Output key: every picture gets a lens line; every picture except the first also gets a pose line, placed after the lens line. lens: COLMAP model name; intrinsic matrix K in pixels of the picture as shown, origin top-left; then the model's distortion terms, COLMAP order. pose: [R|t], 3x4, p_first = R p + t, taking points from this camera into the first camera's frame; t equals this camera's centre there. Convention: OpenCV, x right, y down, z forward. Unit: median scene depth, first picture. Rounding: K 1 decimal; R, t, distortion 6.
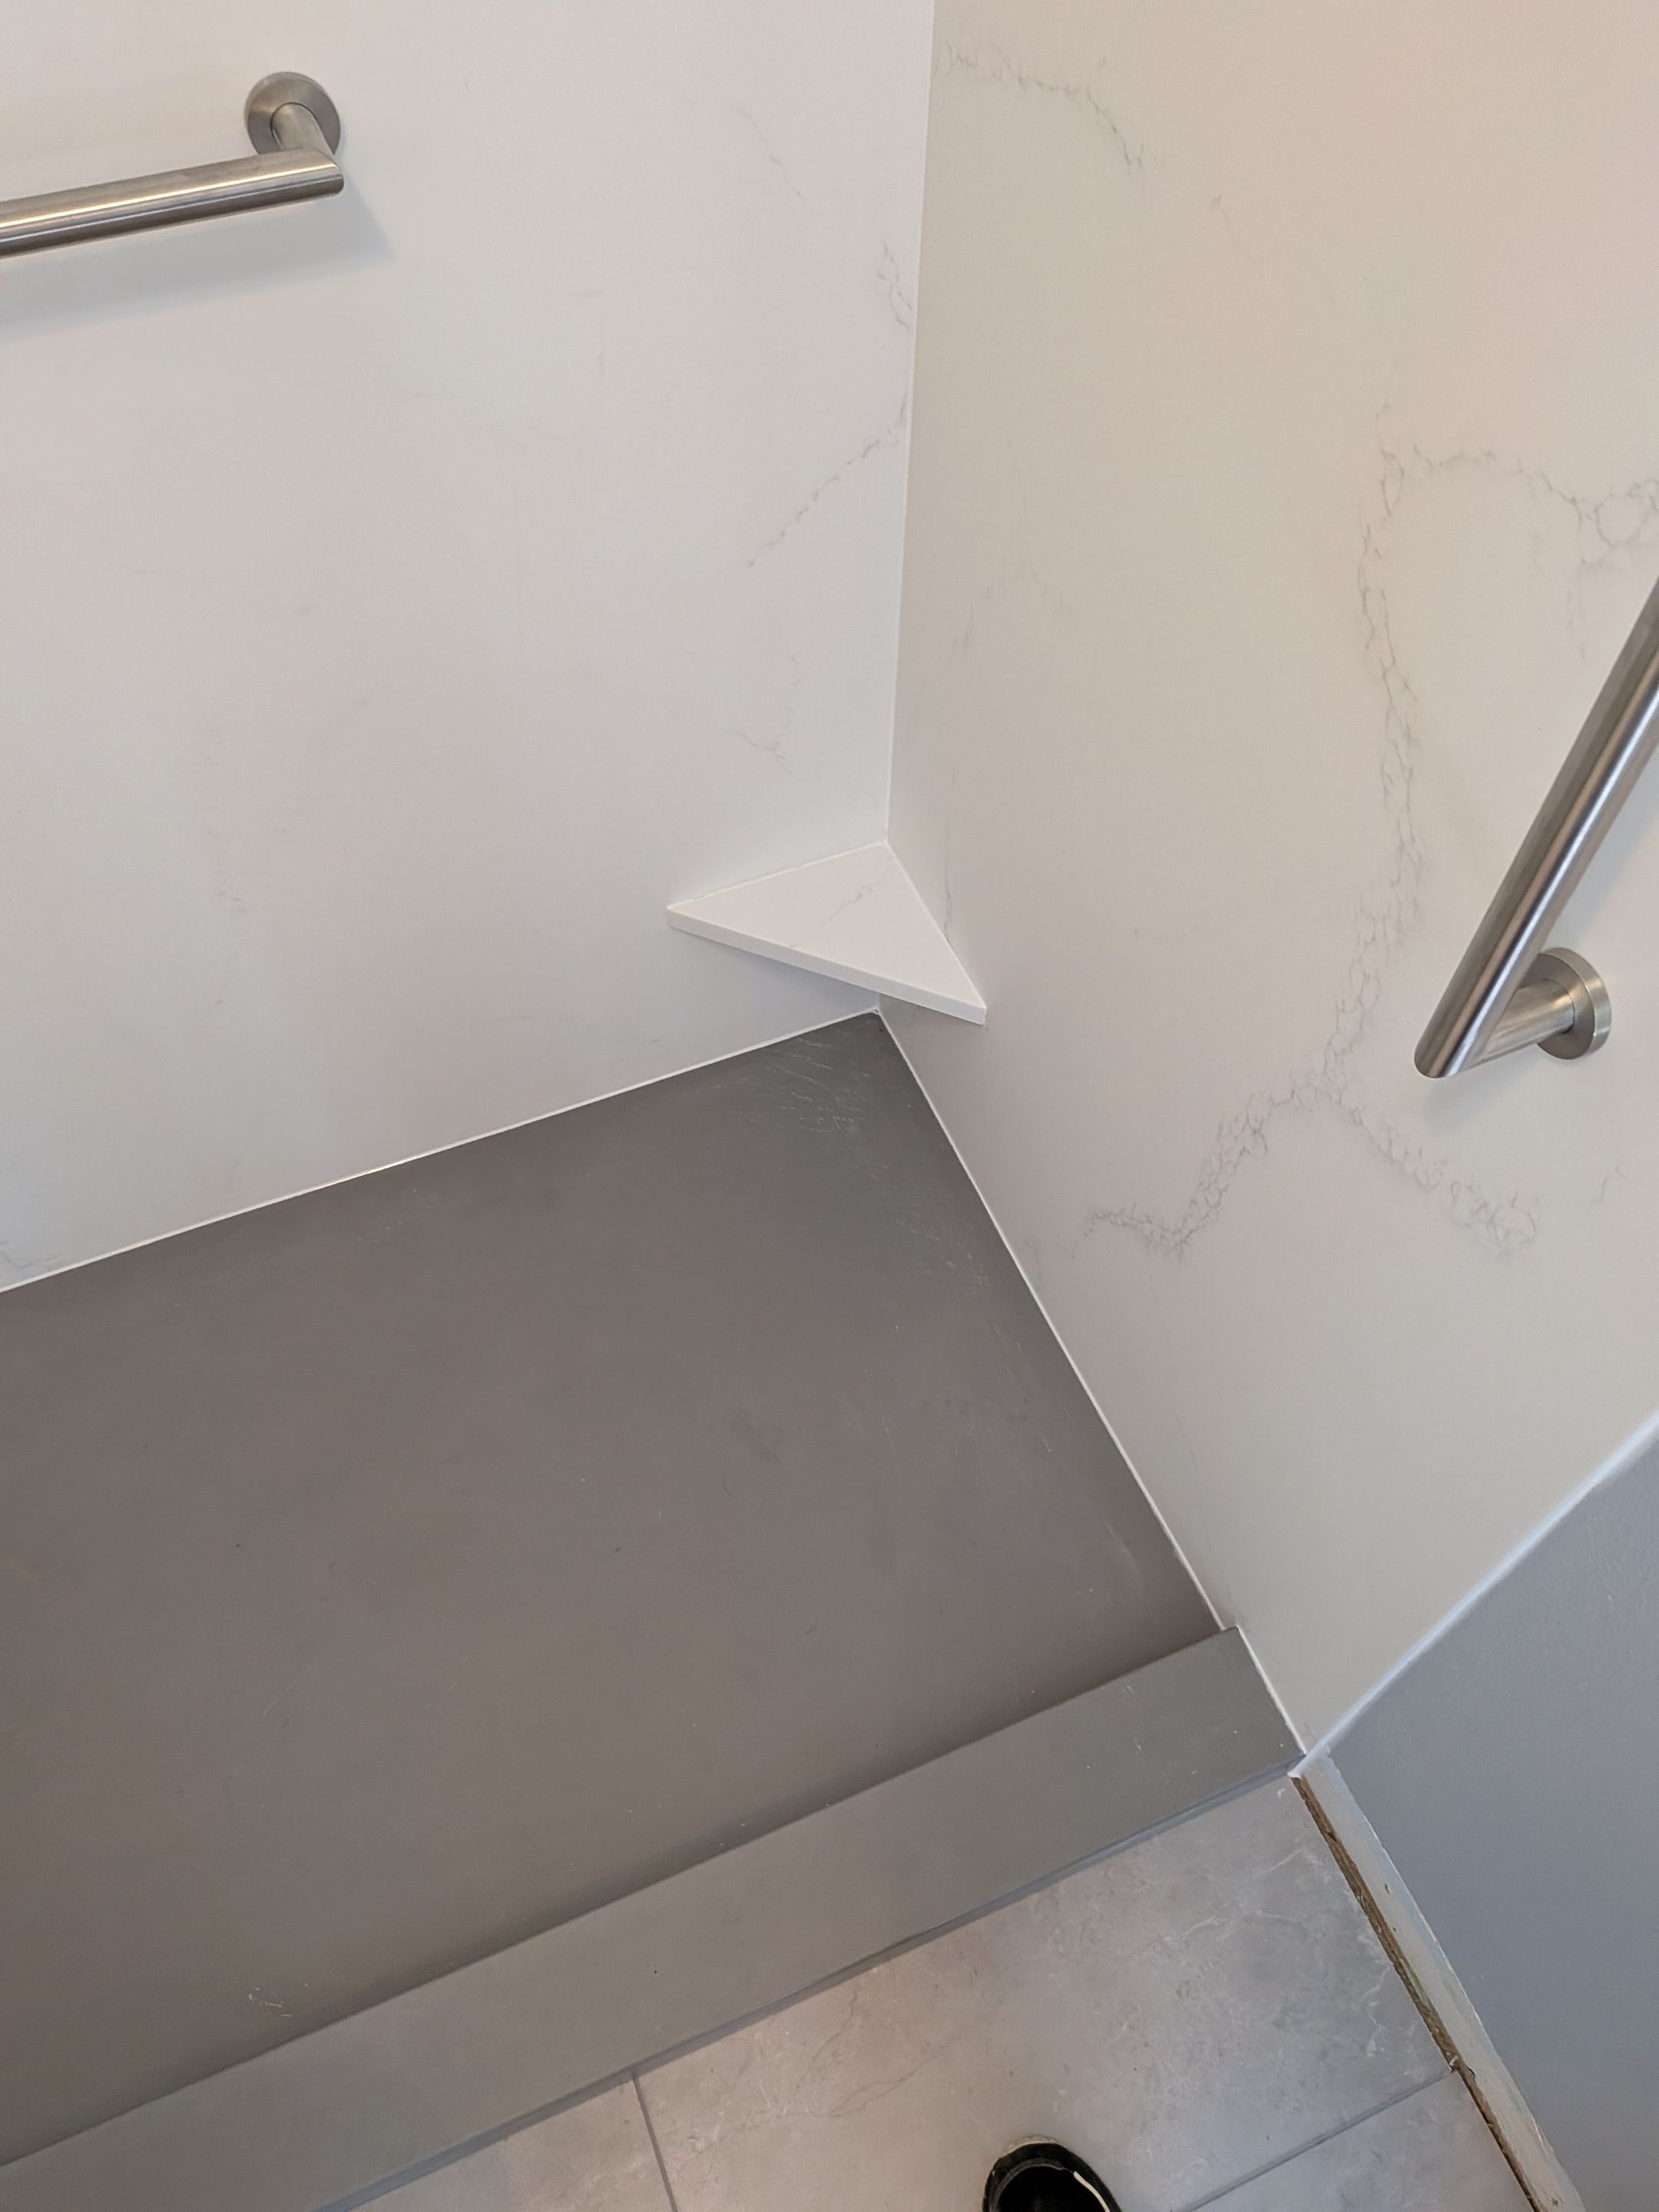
lens RADIAL K [[1611.5, 0, 863.9], [0, 1611.5, 1106.2], [0, 0, 1]] dist [0.111054, -0.189178]
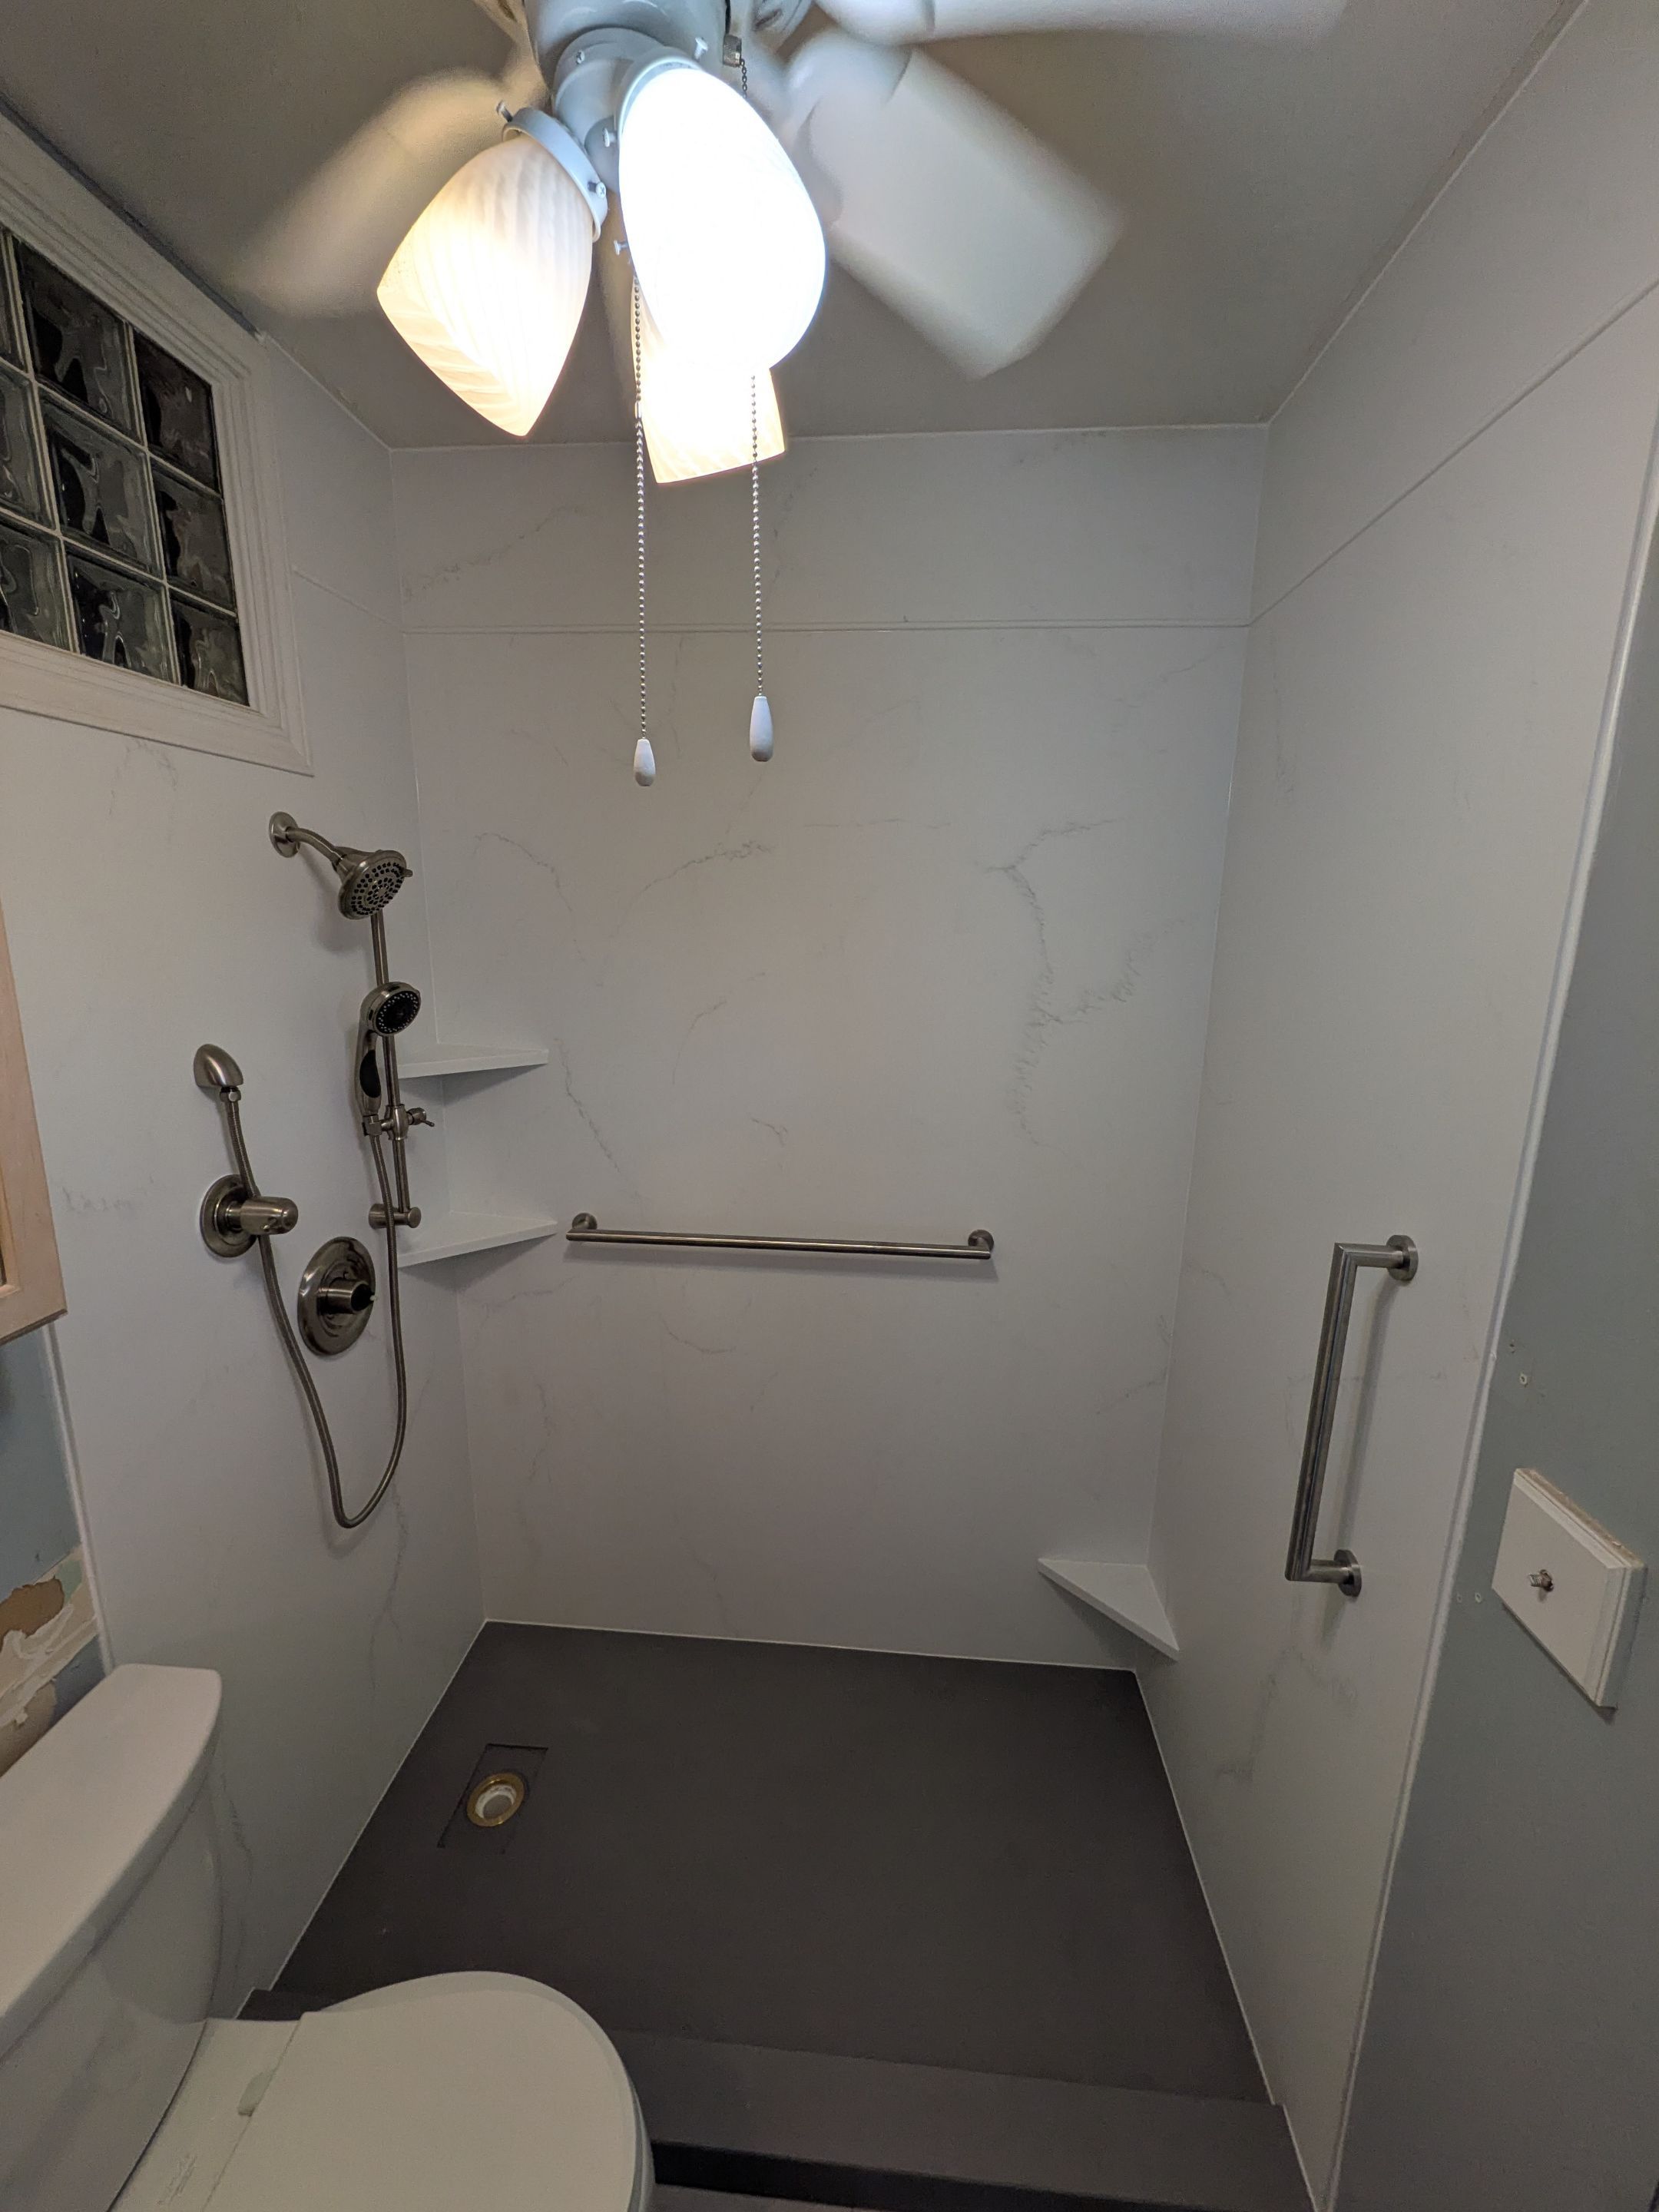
lens RADIAL K [[888.5, 0, 829.5], [0, 888.5, 1106.0], [0, 0, 1]] dist [-0.003599, 0.000262]
pose [[0.887144, 0.092397, -0.452149, 0.154430], [-0.377891, 0.707833, -0.596800, 0.348976], [0.264903, 0.700311, 0.662866, -0.435741]]
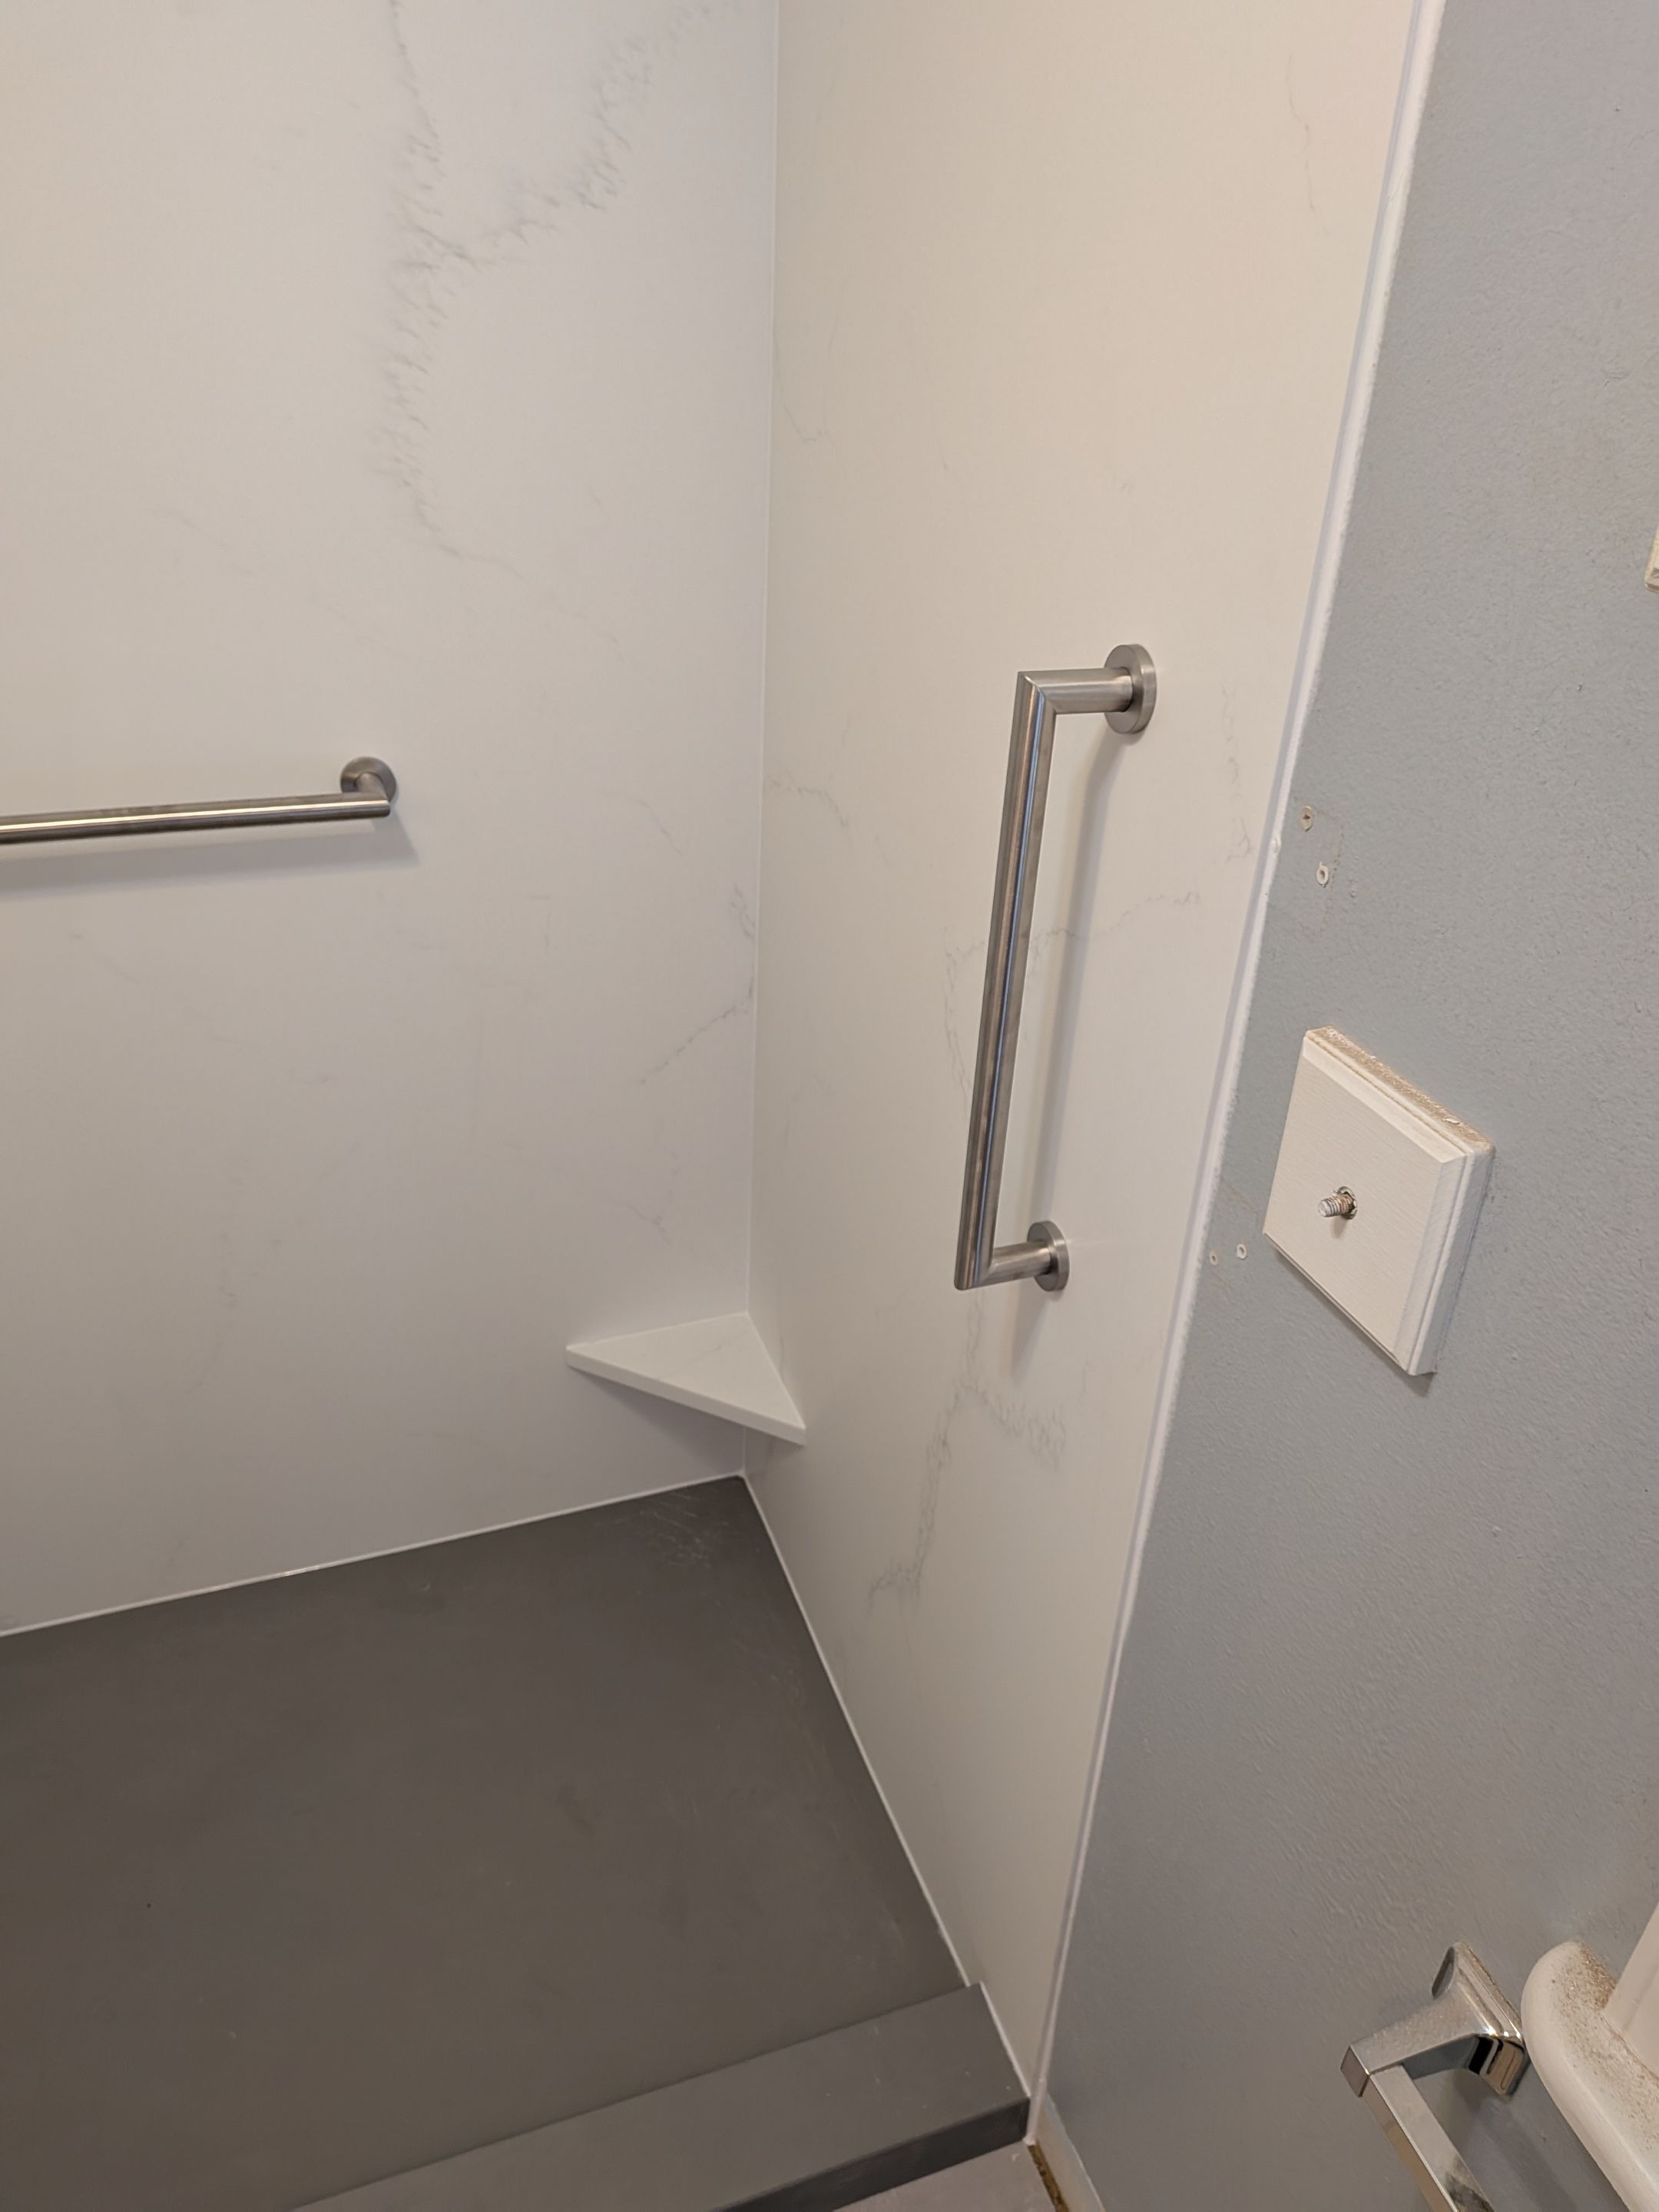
lens RADIAL K [[1611.5, 0, 863.9], [0, 1611.5, 1106.2], [0, 0, 1]] dist [0.111054, -0.189178]
pose [[0.998441, 0.051137, -0.022391, 0.164023], [-0.055808, 0.904613, -0.422564, 0.289114], [-0.001353, 0.423155, 0.906056, -0.297788]]
